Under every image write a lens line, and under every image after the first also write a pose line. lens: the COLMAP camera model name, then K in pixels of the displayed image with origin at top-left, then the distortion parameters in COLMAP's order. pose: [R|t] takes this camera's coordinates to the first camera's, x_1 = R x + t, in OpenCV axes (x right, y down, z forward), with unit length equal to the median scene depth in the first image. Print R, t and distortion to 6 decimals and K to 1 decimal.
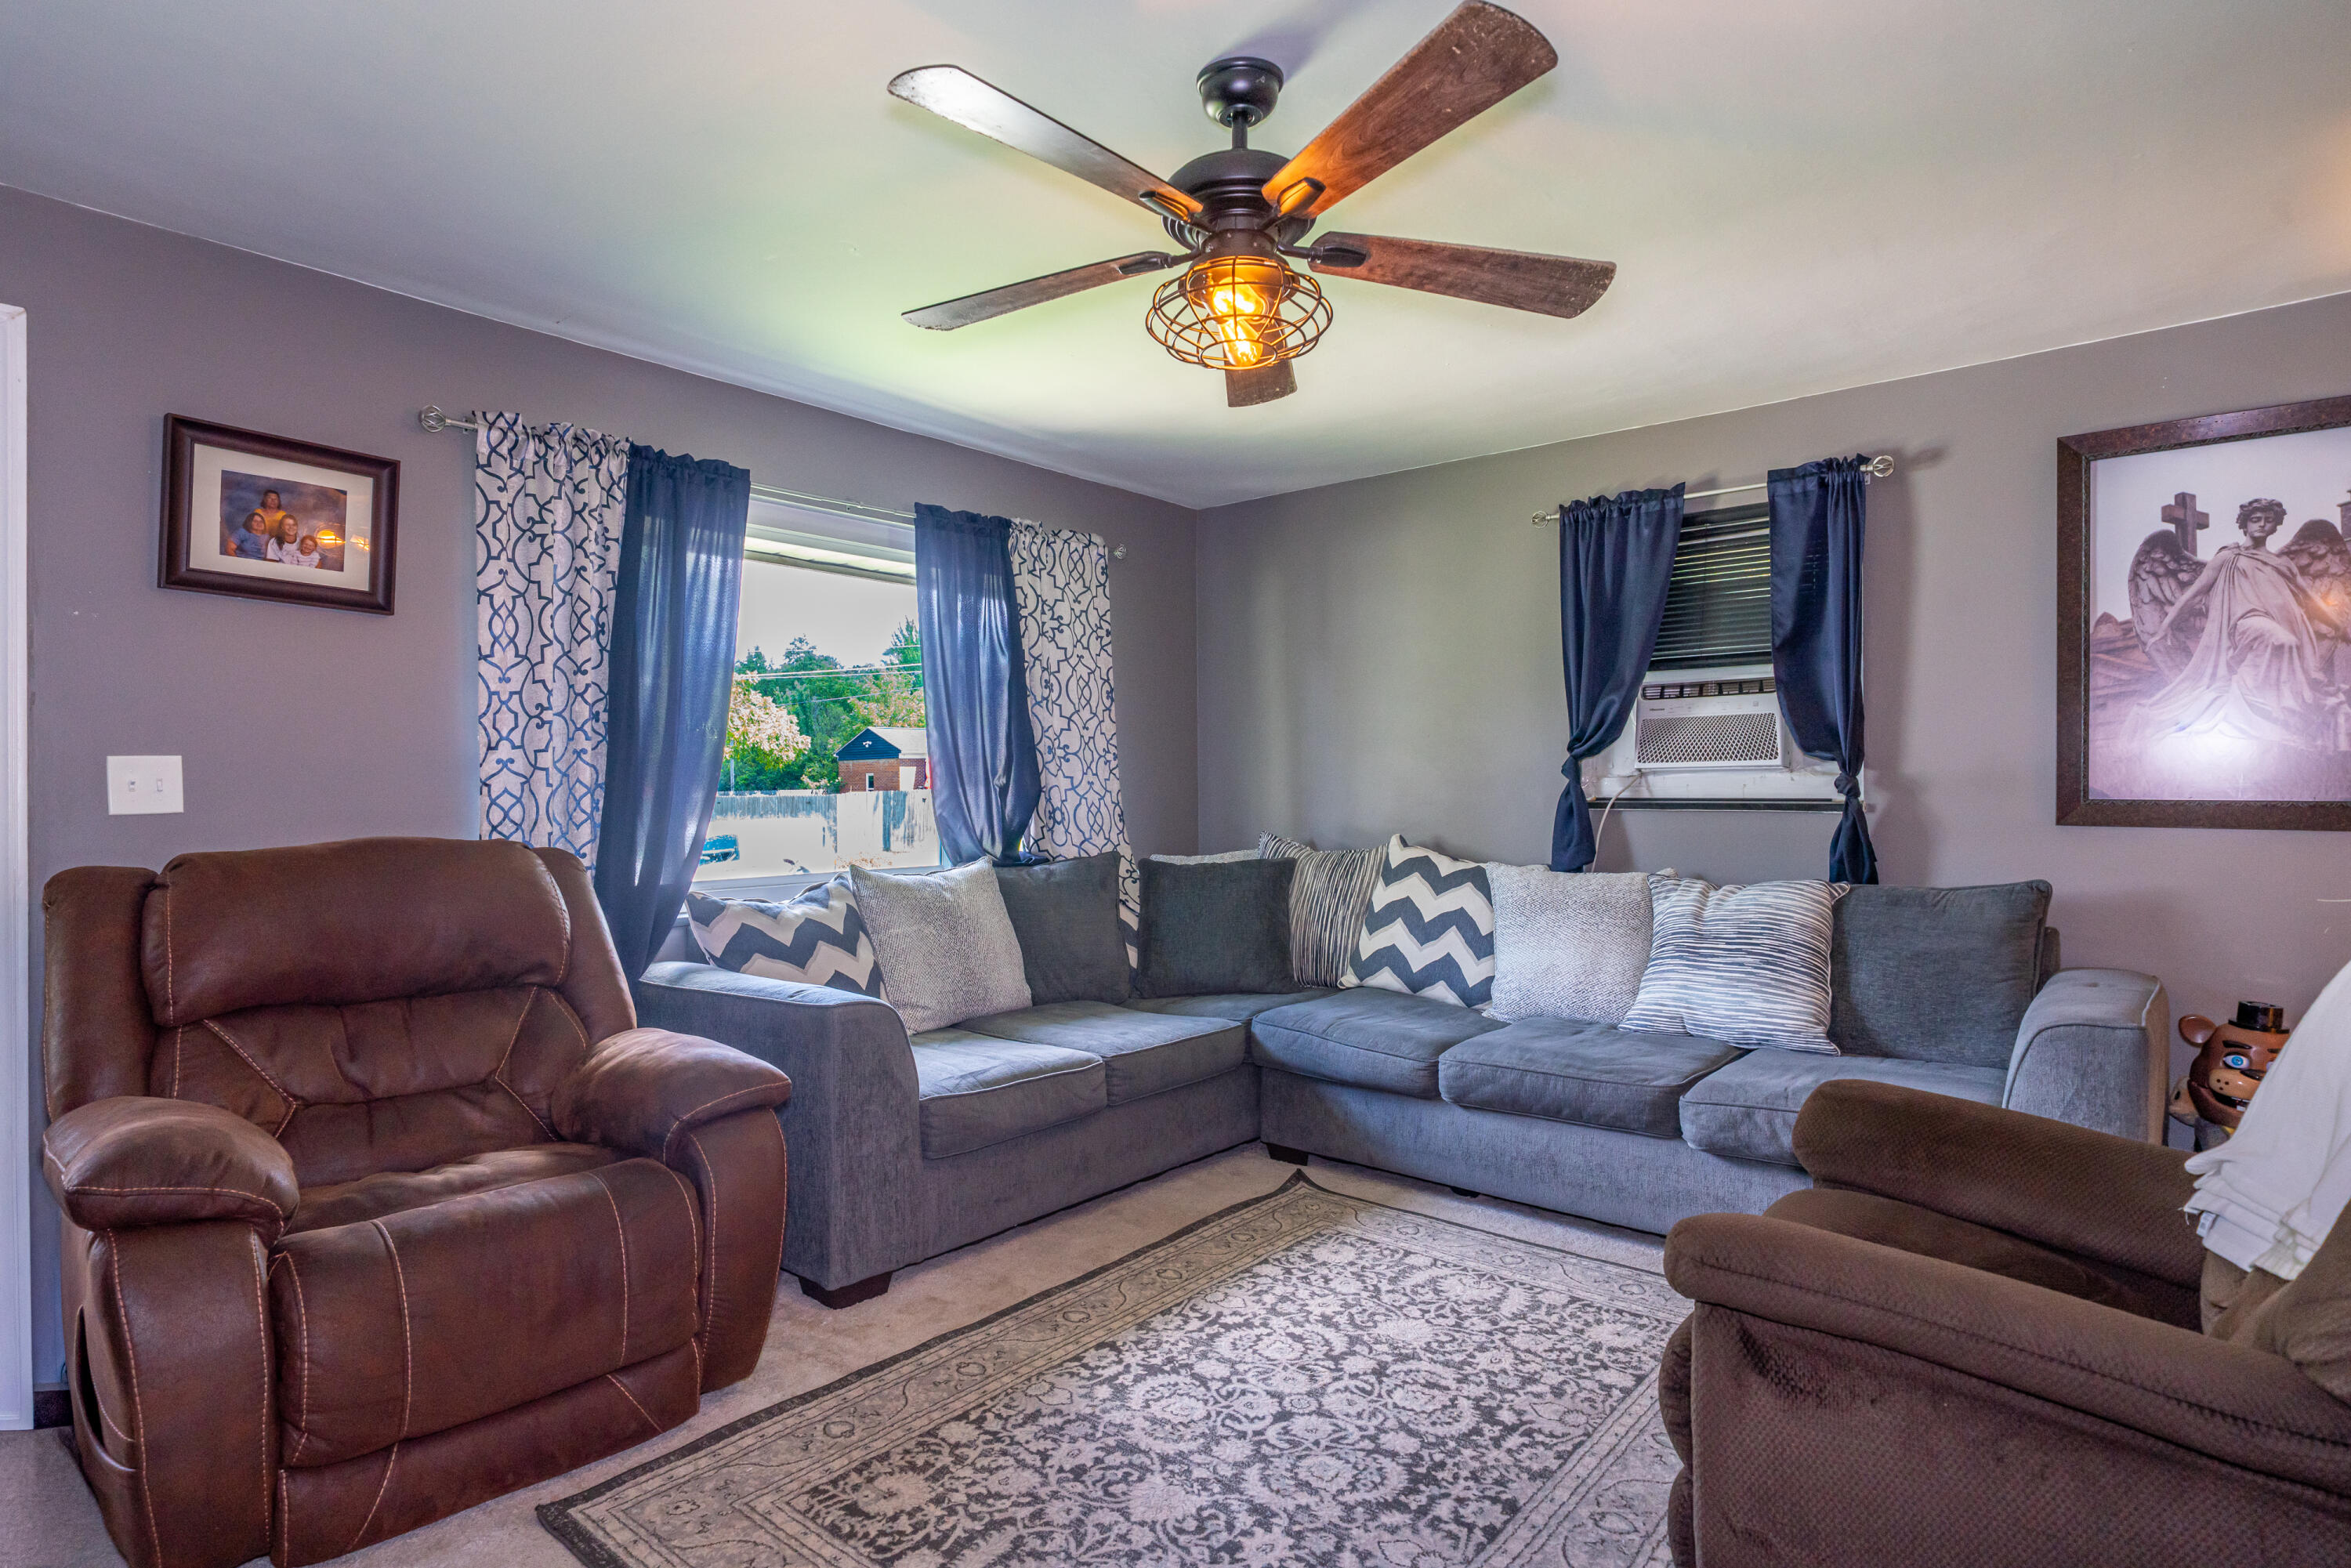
lens RADIAL K [[1269.0, 0, 1172.3], [0, 1269.0, 796.8], [0, 0, 1]] dist [-0.001939, -0.000009]
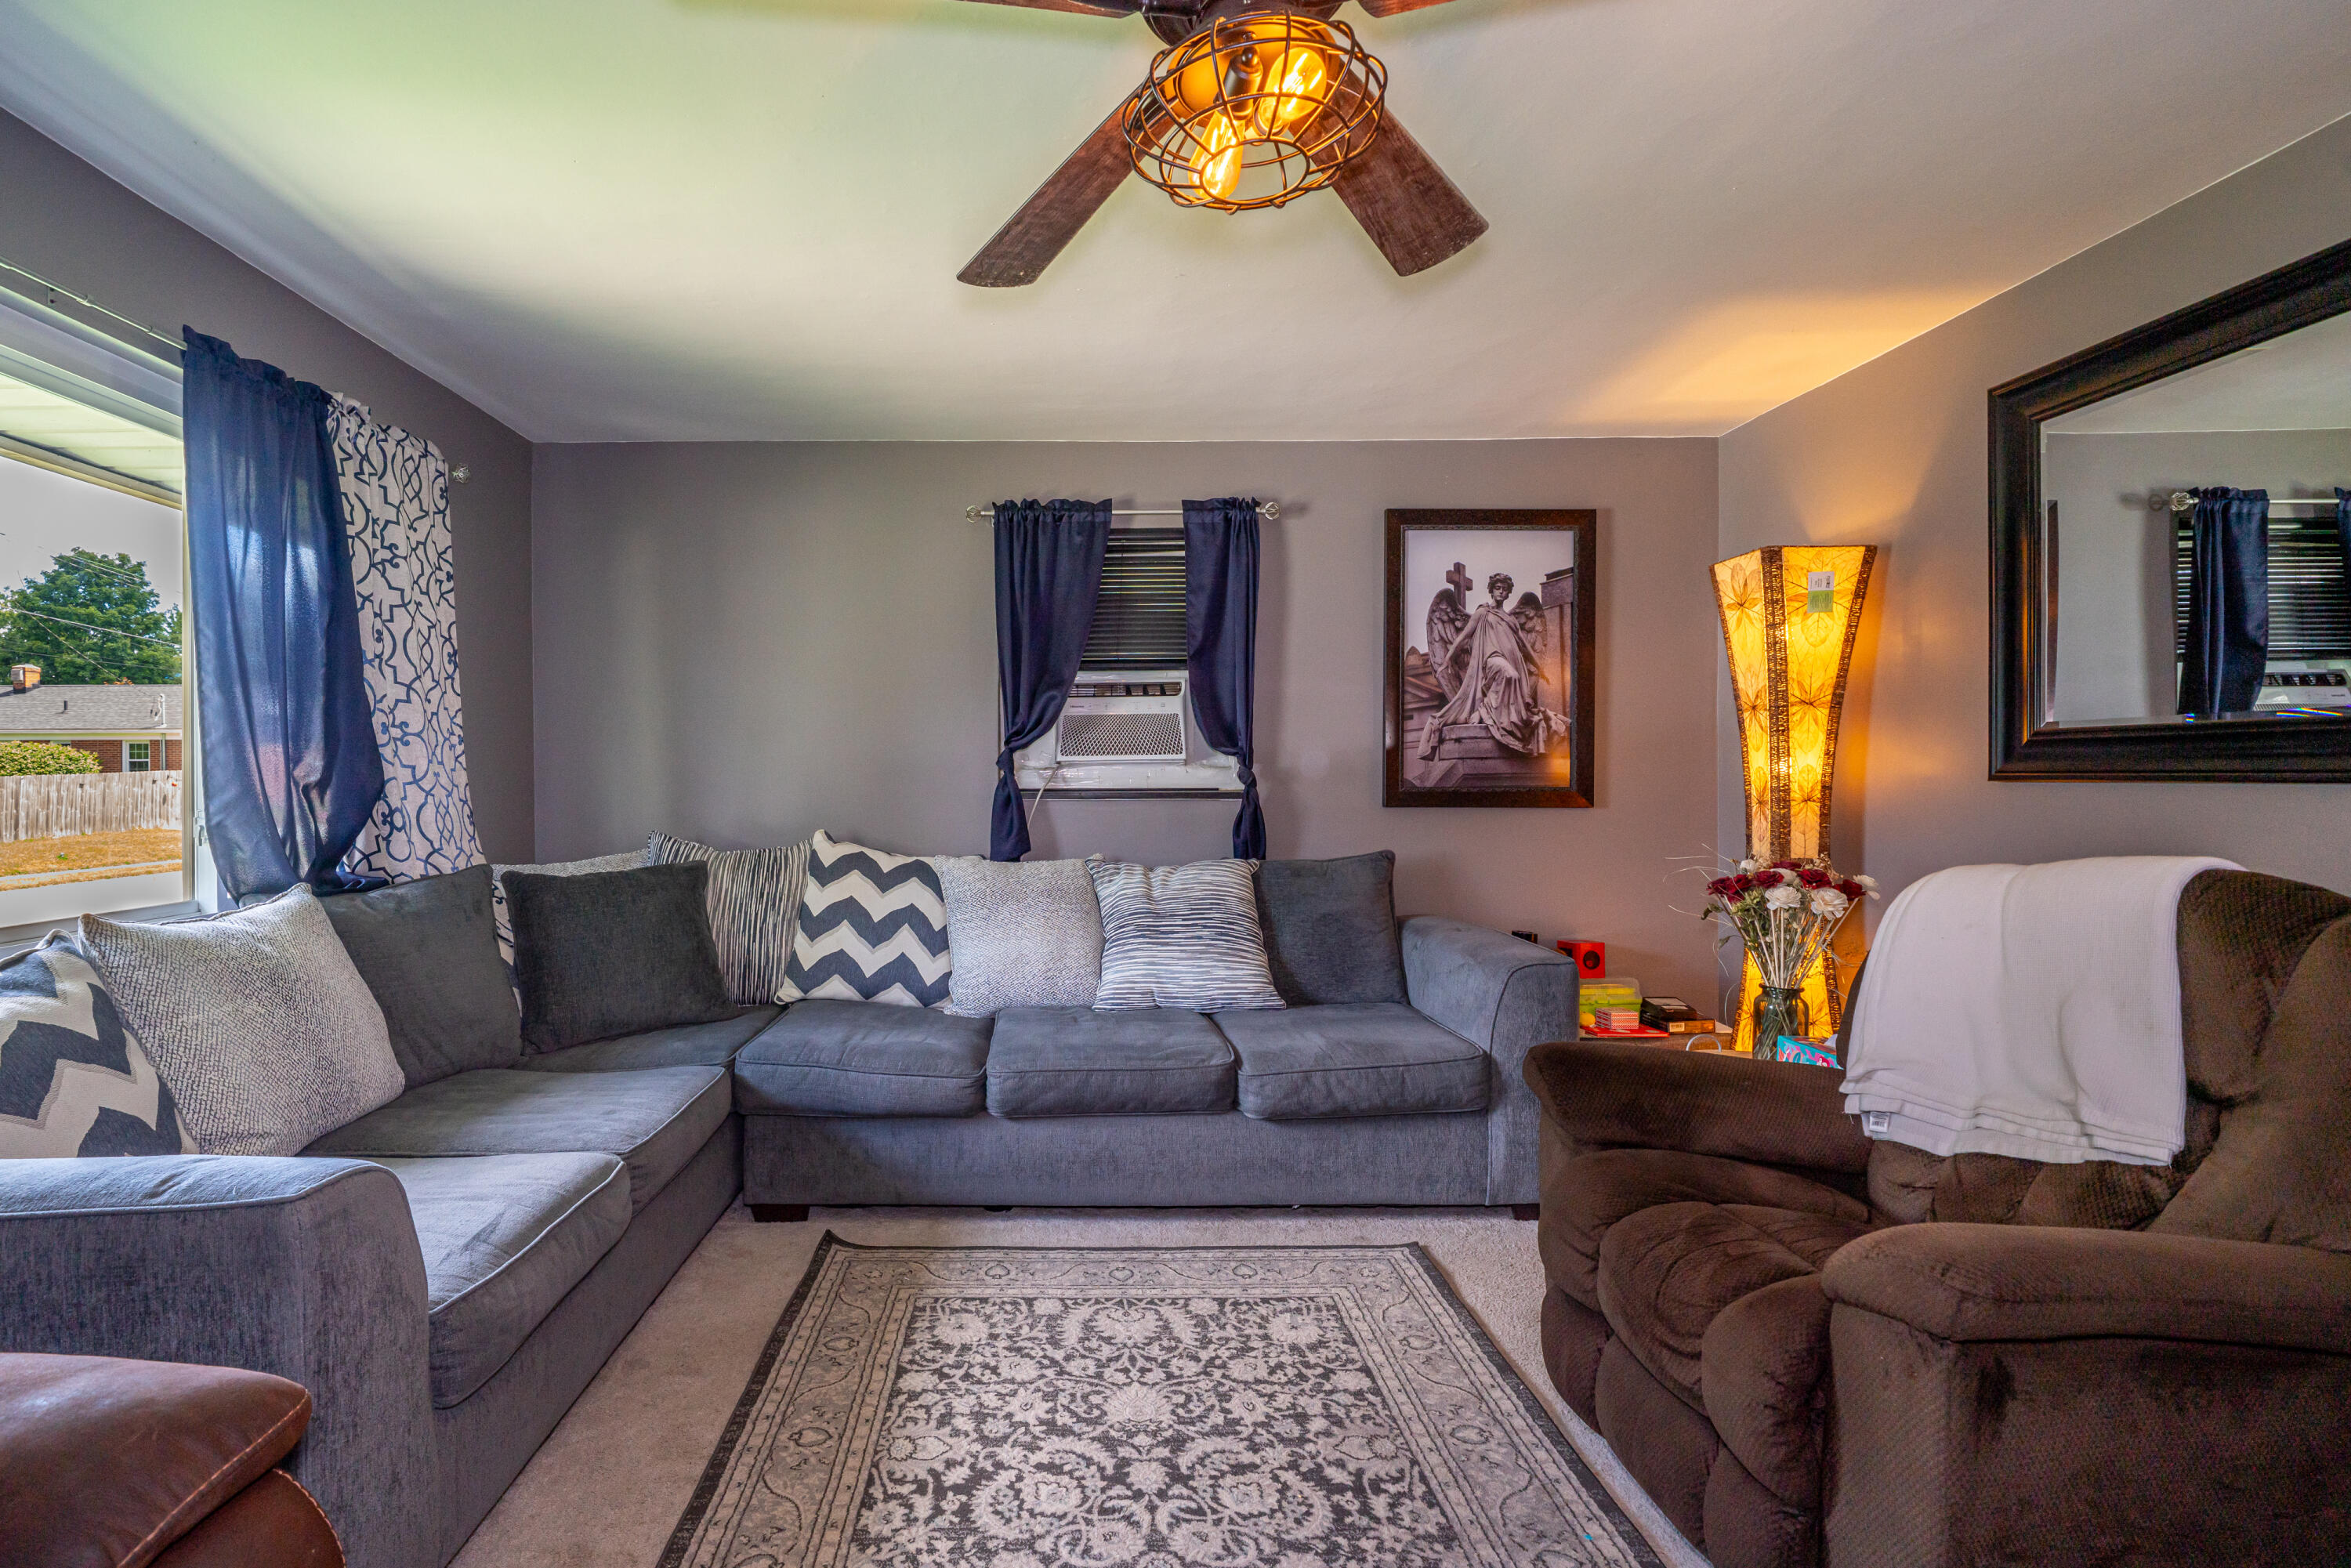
lens RADIAL K [[1072.9, 0, 1084.6], [0, 1072.9, 785.7], [0, 0, 1]] dist [-0.001706, 0.000532]
pose [[0.757089, -0.005959, 0.653285, -0.250472], [0.006905, 0.999976, 0.001120, -0.003087], [-0.653275, 0.003662, 0.757111, 0.365665]]
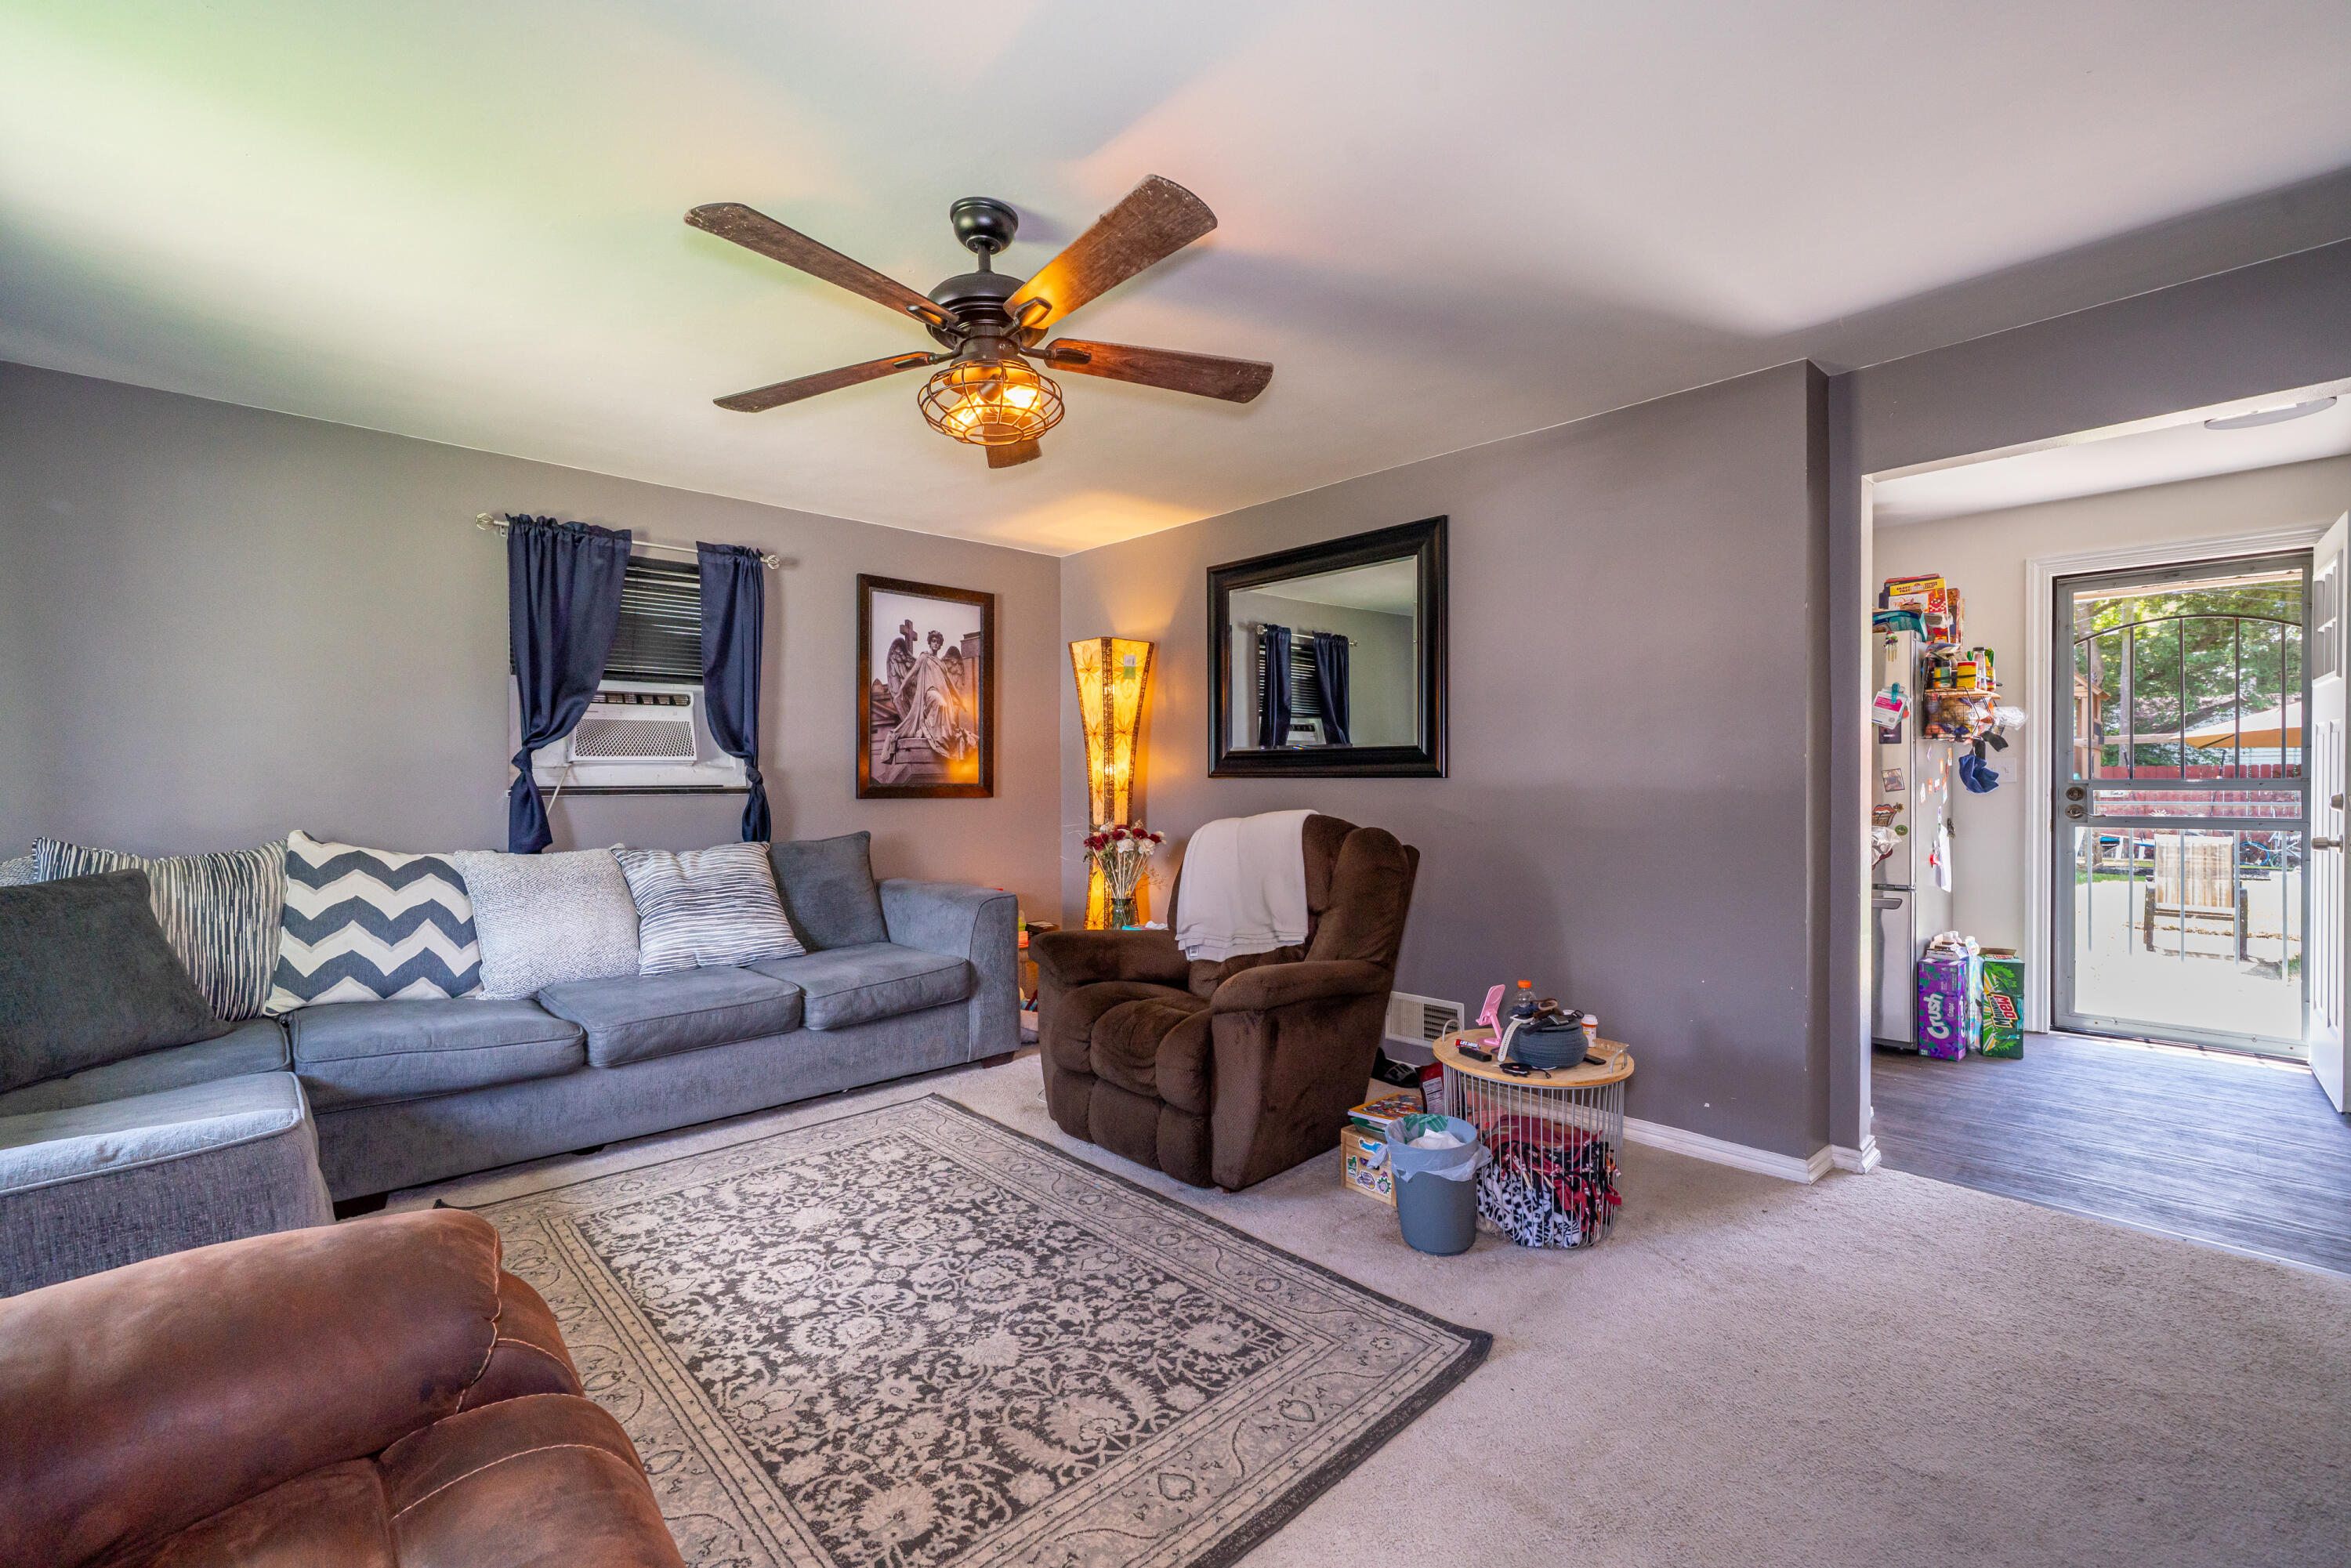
lens RADIAL K [[965.1, 0, 1172.2], [0, 965.1, 794.2], [0, 0, 1]] dist [-0.004580, -0.000302]
pose [[0.110414, -0.013953, 0.993788, -0.545558], [0.010080, 0.999866, 0.012918, 0.003095], [-0.993835, 0.008591, 0.110539, 0.430628]]
